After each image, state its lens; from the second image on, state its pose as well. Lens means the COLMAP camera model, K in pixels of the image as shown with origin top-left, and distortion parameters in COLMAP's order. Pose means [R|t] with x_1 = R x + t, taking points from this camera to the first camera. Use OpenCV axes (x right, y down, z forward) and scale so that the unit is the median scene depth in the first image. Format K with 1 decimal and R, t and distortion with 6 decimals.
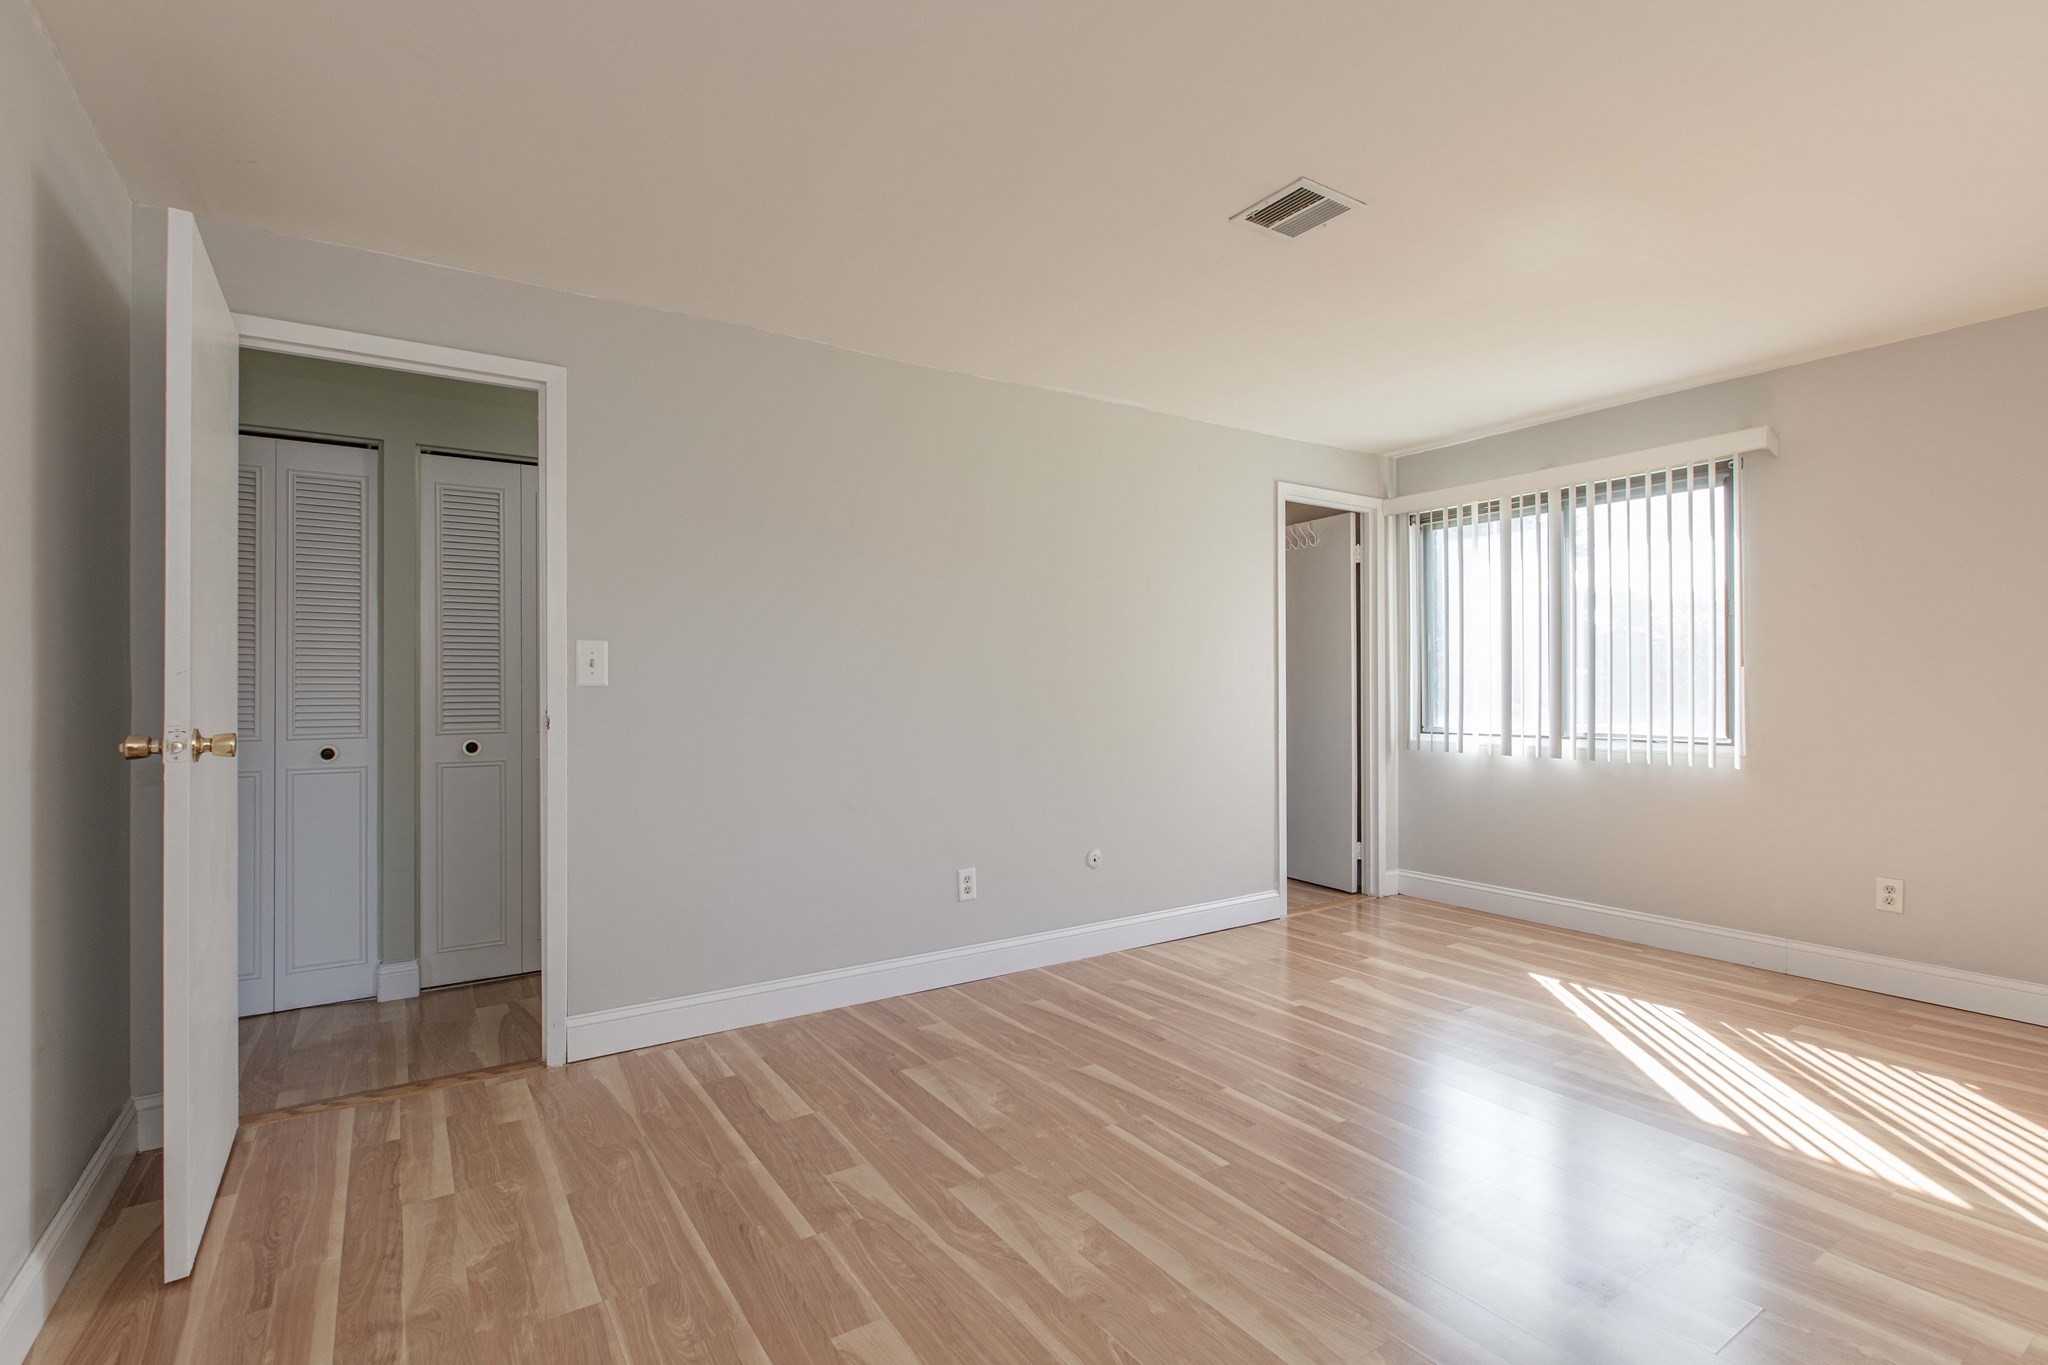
lens RADIAL K [[934.3, 0, 991.9], [0, 934.3, 673.4], [0, 0, 1]] dist [0.006845, -0.001820]
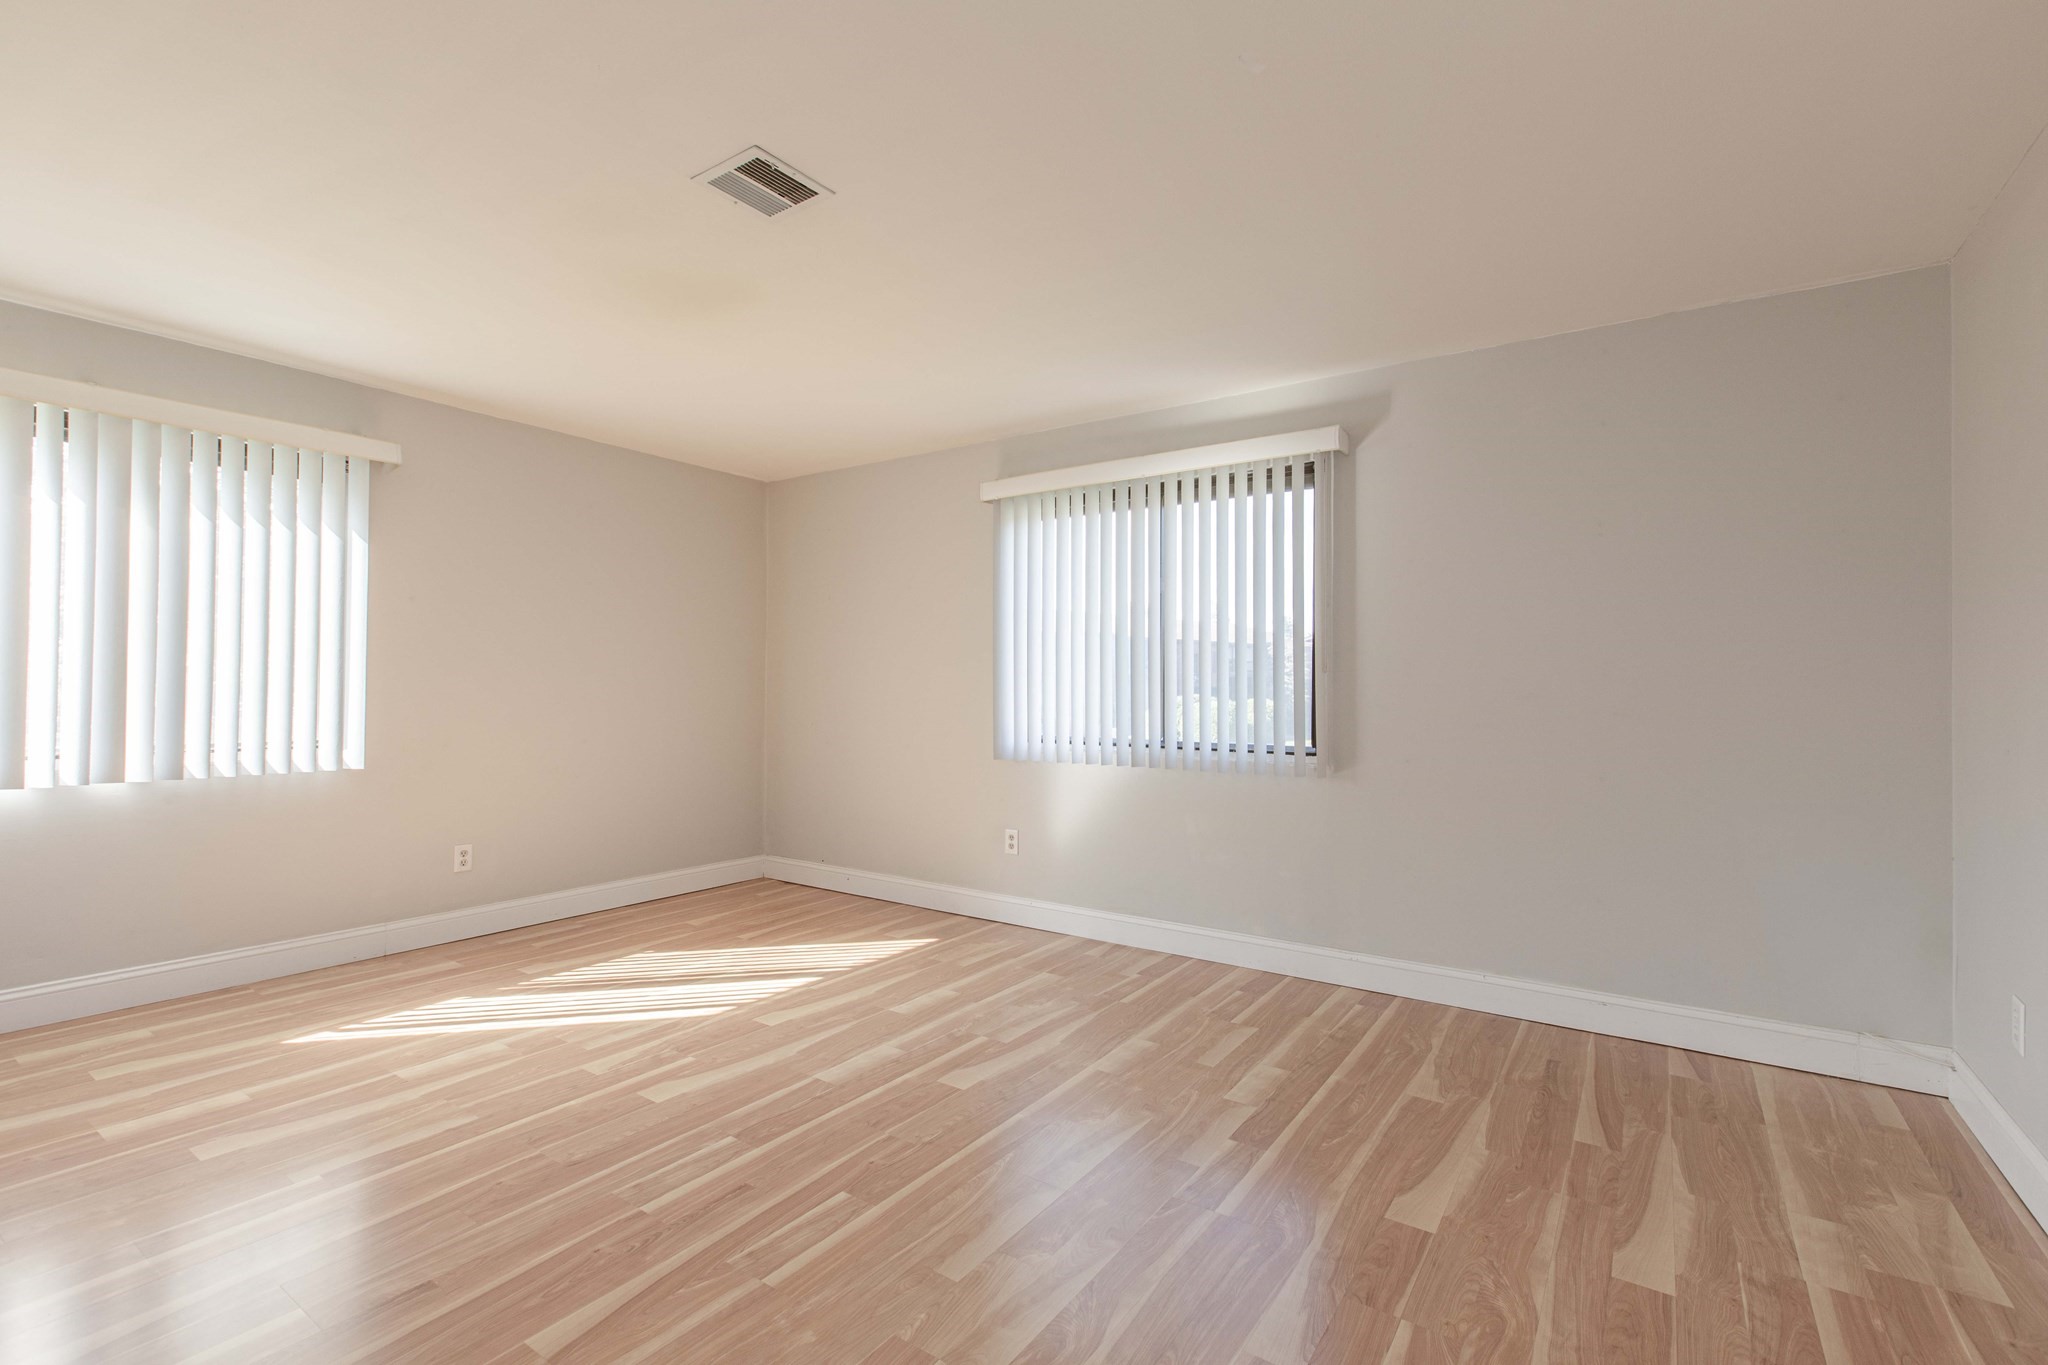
lens RADIAL K [[934.3, 0, 1030.1], [0, 934.3, 677.7], [0, 0, 1]] dist [0.006845, -0.001820]
pose [[-0.392393, 0.013821, 0.919694, -0.548289], [-0.019067, 0.999550, -0.023156, 0.016837], [-0.919600, -0.026622, -0.391953, 0.948784]]
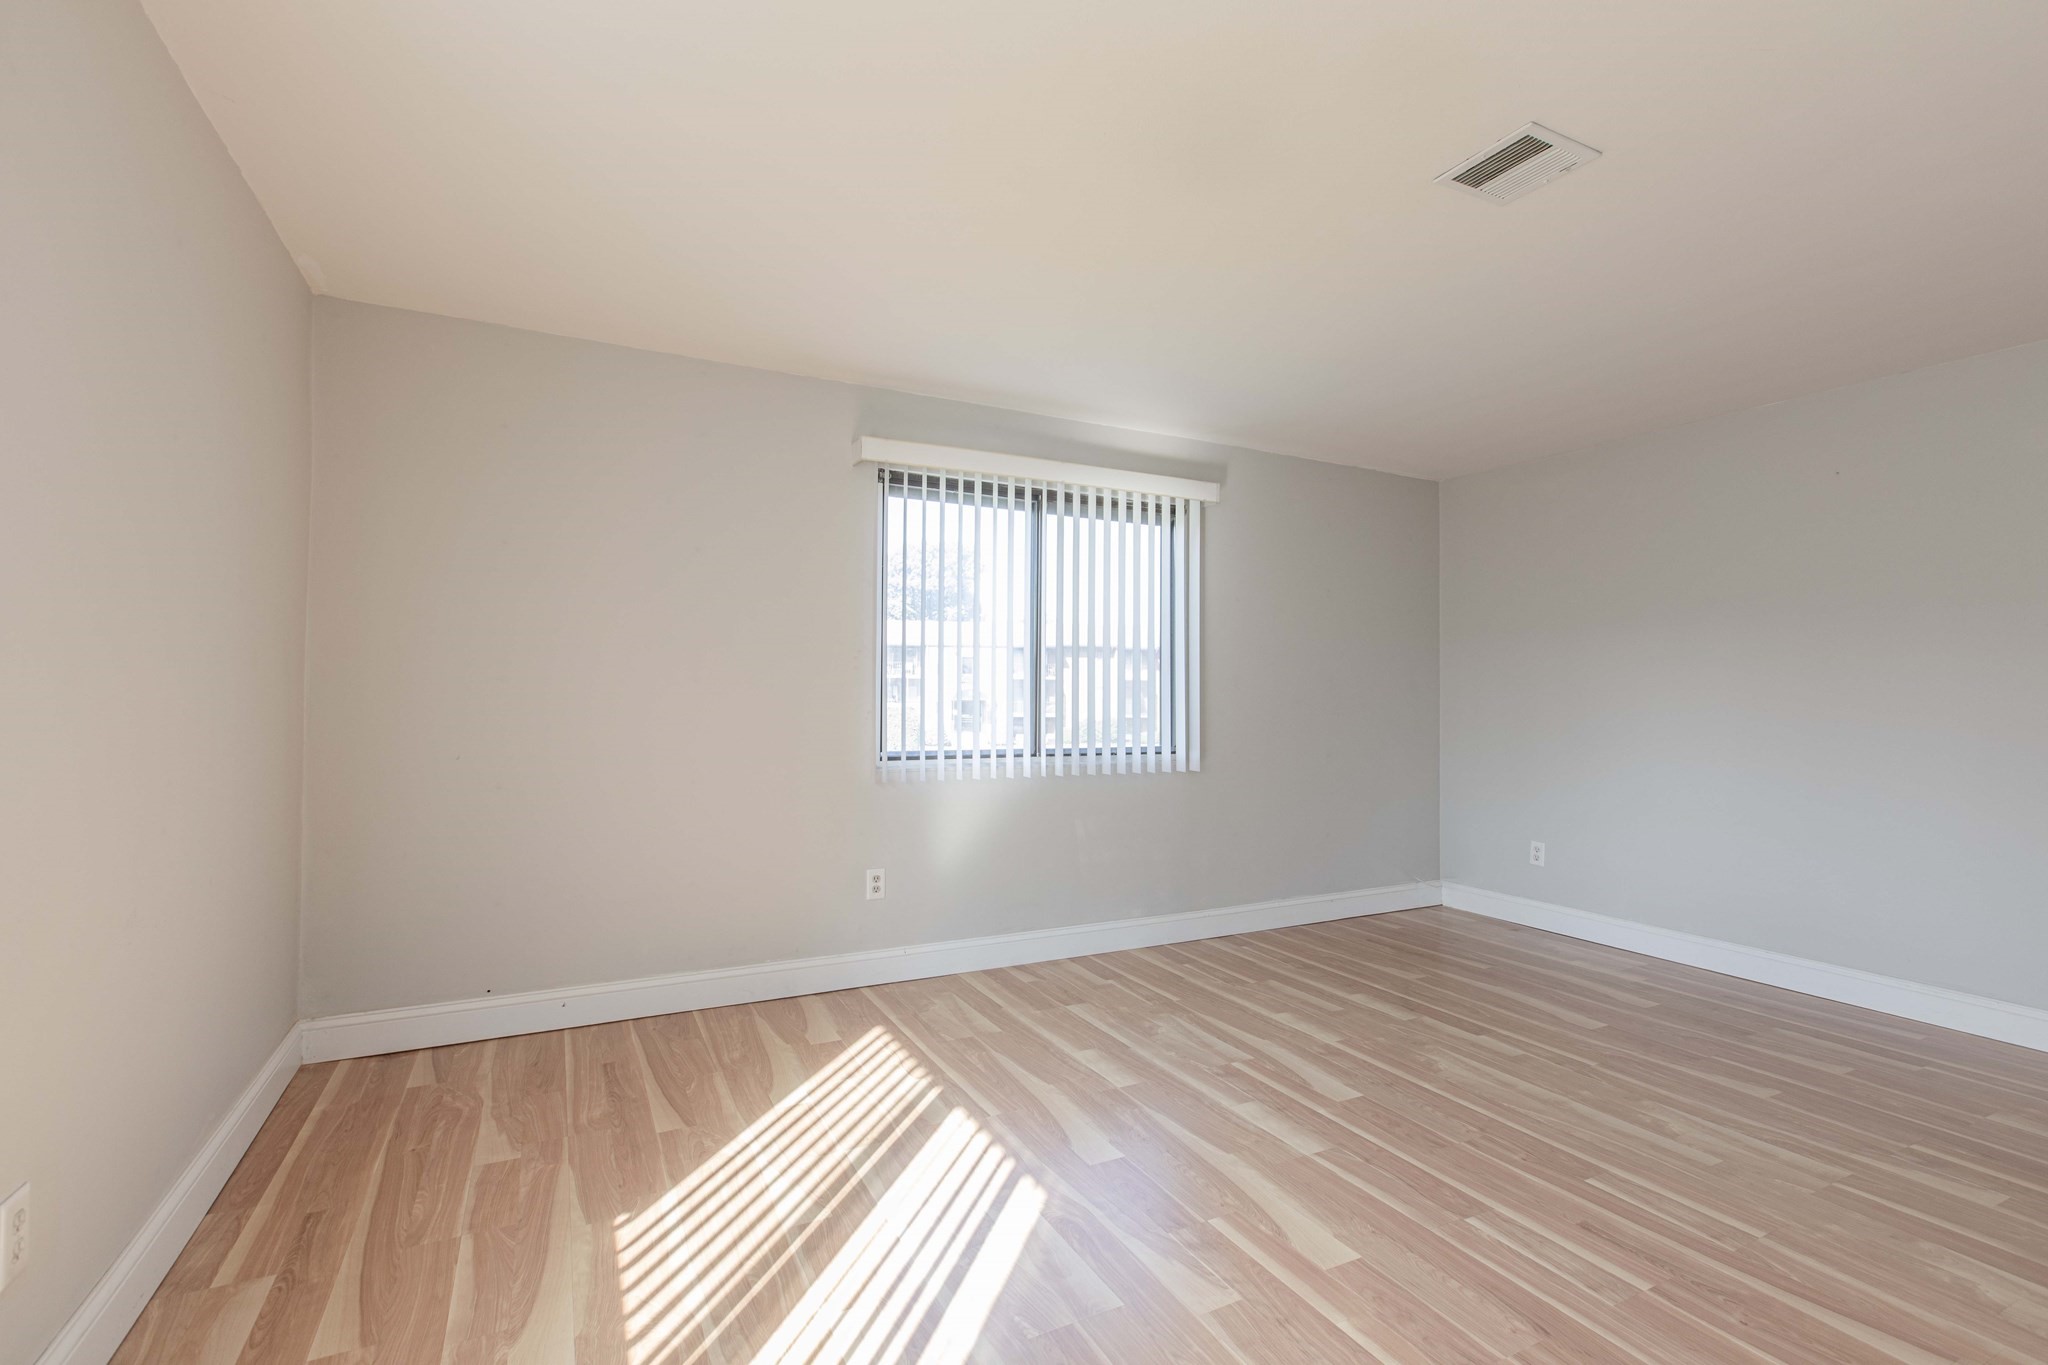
lens RADIAL K [[934.3, 0, 1026.5], [0, 934.3, 622.1], [0, 0, 1]] dist [0.006845, -0.001820]
pose [[-0.997911, 0.002428, 0.064556, 0.608658], [-0.003948, 0.995135, -0.098443, 0.029034], [-0.064481, -0.098493, -0.993047, 1.629037]]
